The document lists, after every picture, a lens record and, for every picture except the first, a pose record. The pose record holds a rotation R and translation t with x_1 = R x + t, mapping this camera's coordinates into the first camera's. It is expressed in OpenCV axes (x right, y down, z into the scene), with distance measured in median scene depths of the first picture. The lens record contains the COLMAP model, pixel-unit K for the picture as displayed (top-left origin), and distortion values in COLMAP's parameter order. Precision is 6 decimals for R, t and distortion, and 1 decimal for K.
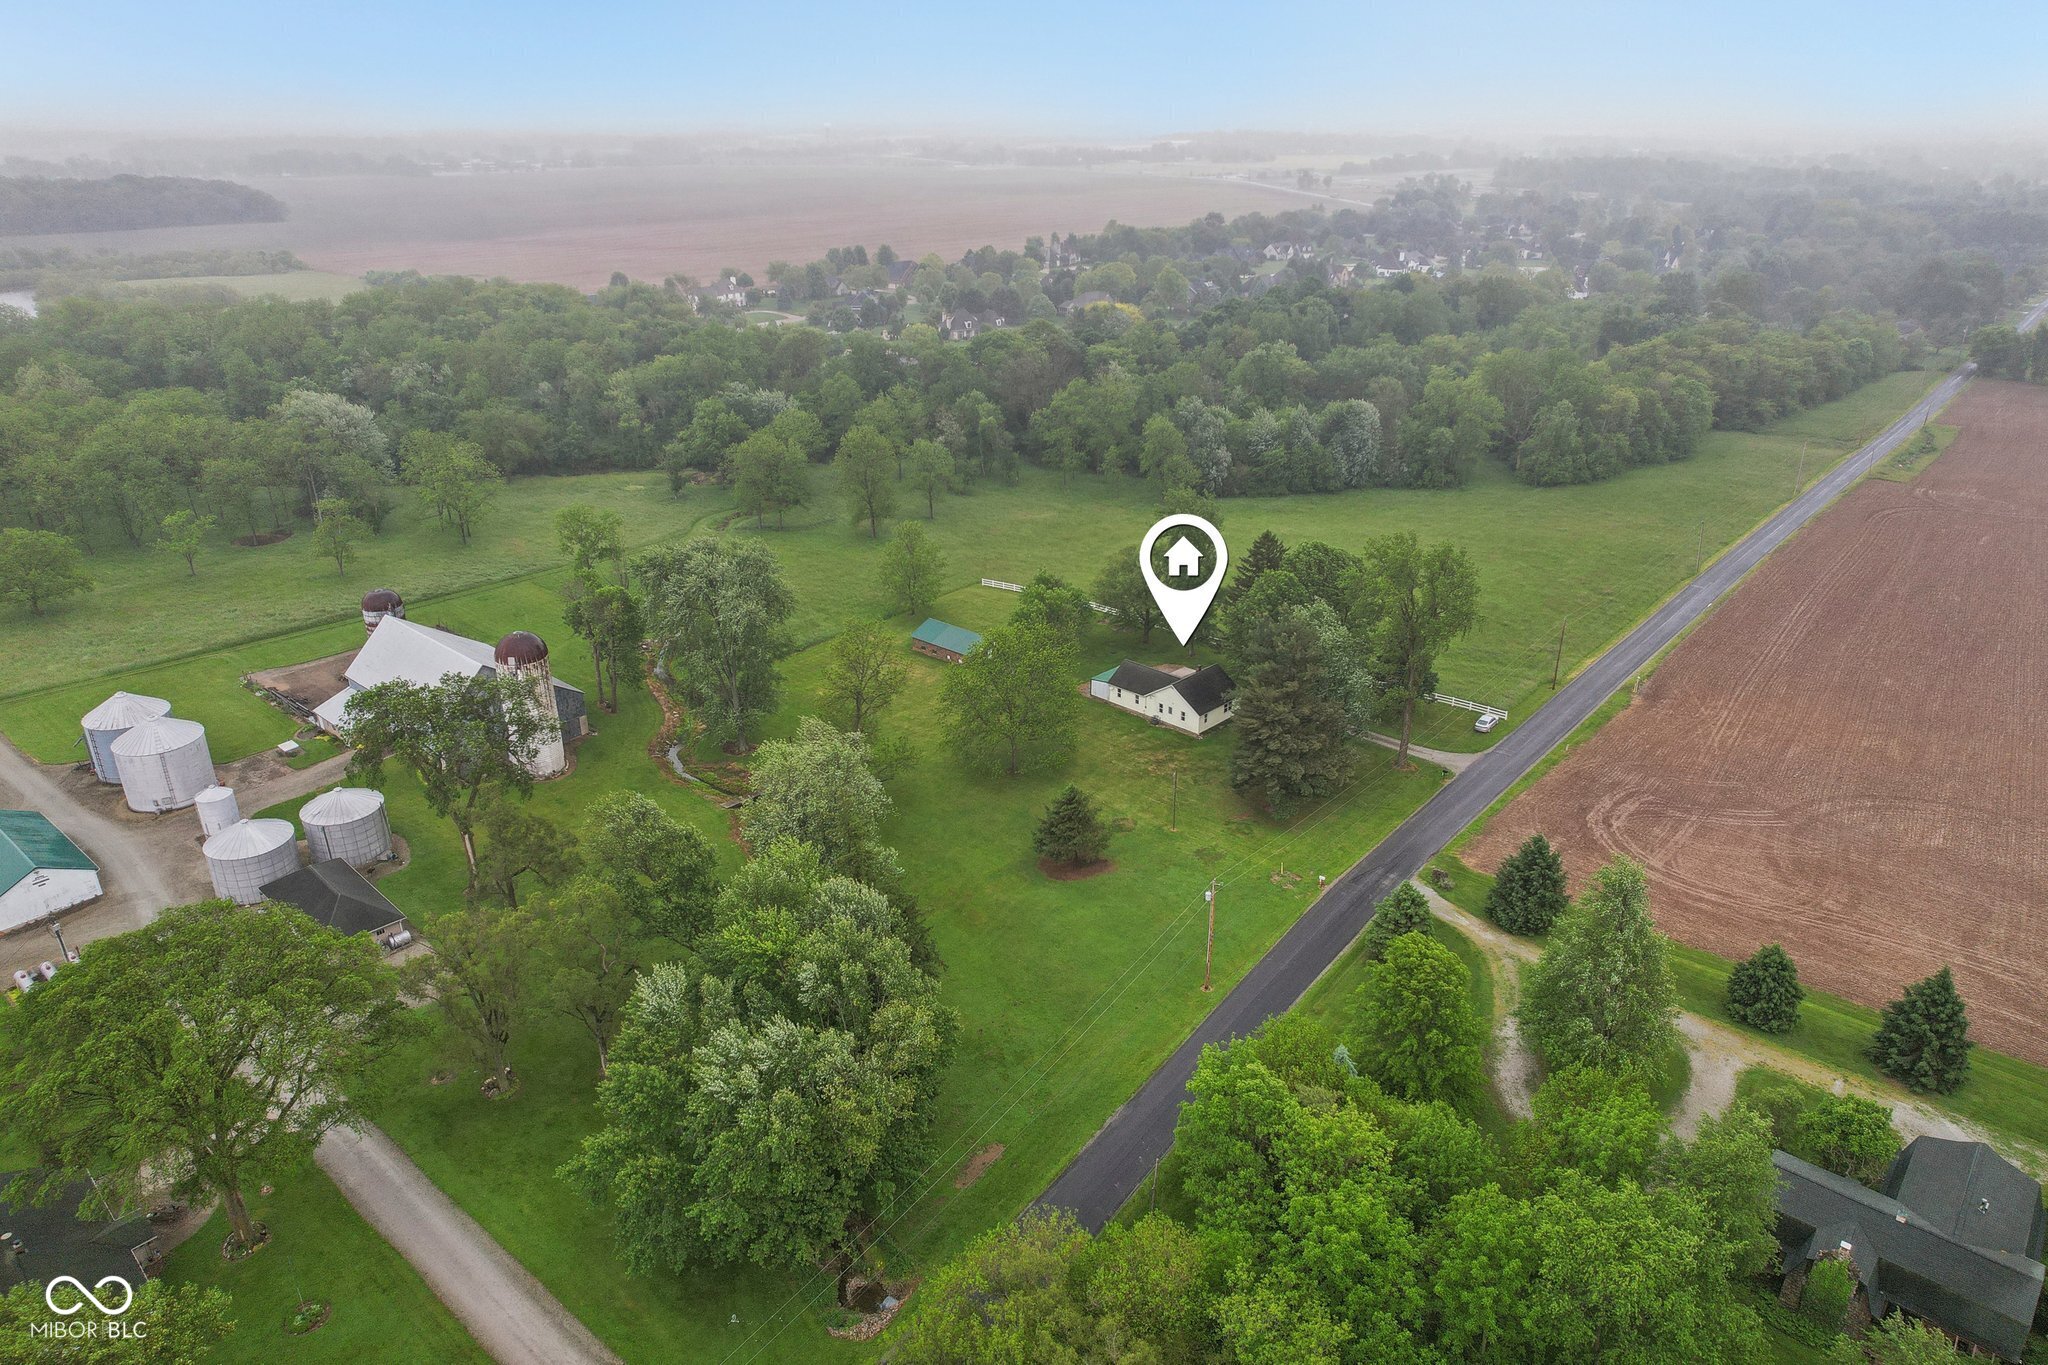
lens RADIAL K [[1292.3, 0, 1024.0], [0, 1292.3, 682.5], [0, 0, 1]] dist [-0.052063, -0.000358]
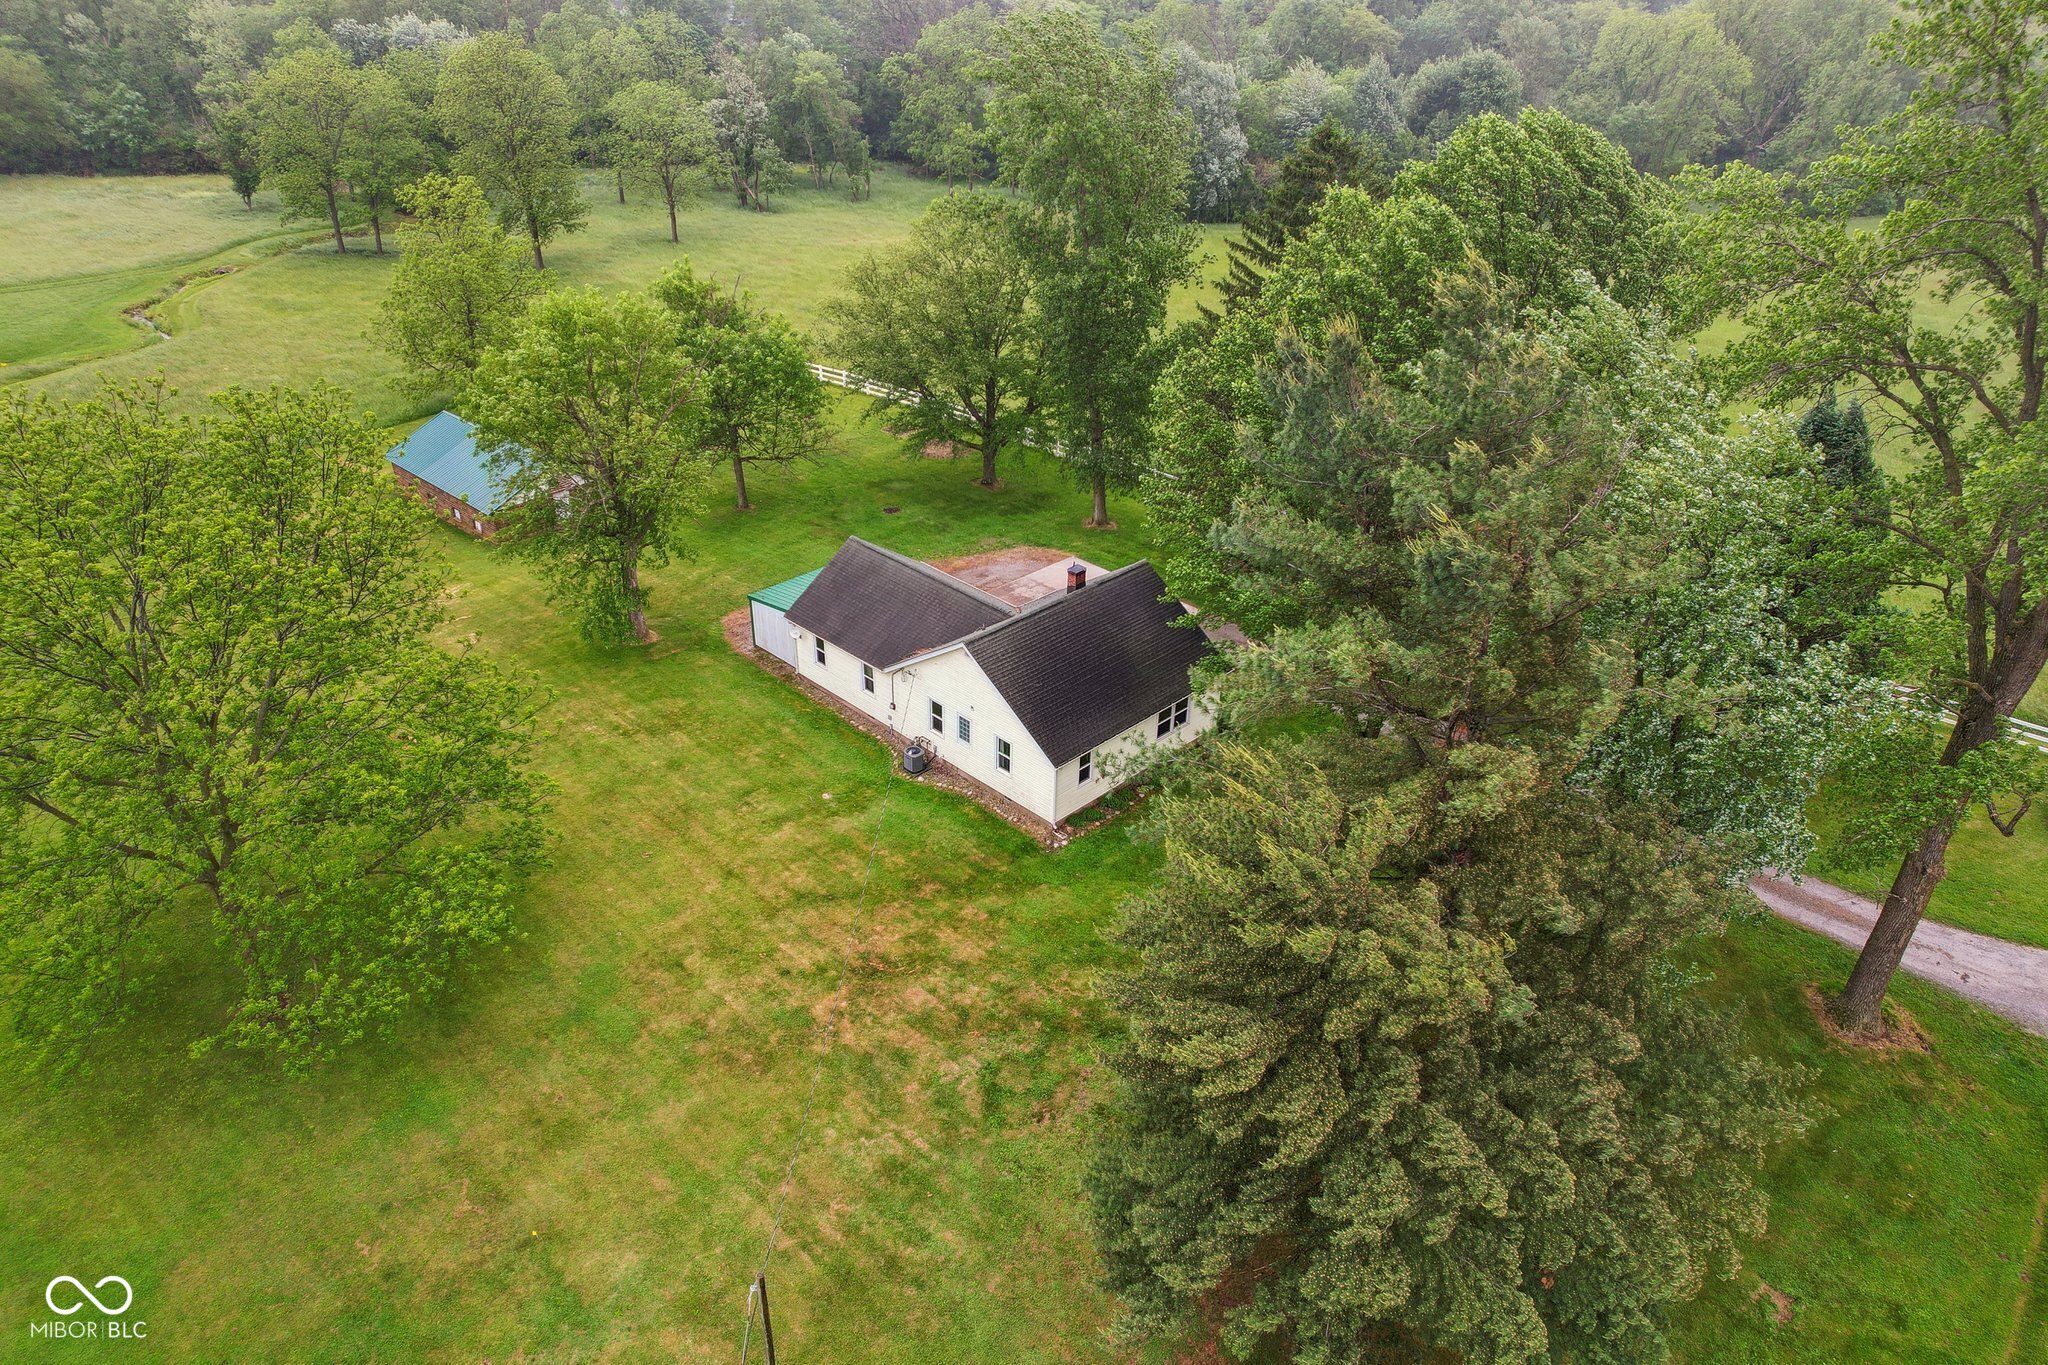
lens RADIAL K [[1307.3, 0, 1024.0], [0, 1307.3, 682.5], [0, 0, 1]] dist [-0.000128, 0.000249]
pose [[0.999810, 0.016507, -0.010403, 0.128564], [-0.015112, 0.992384, 0.122250, -0.023356], [0.012342, -0.122070, 0.992445, 0.716370]]
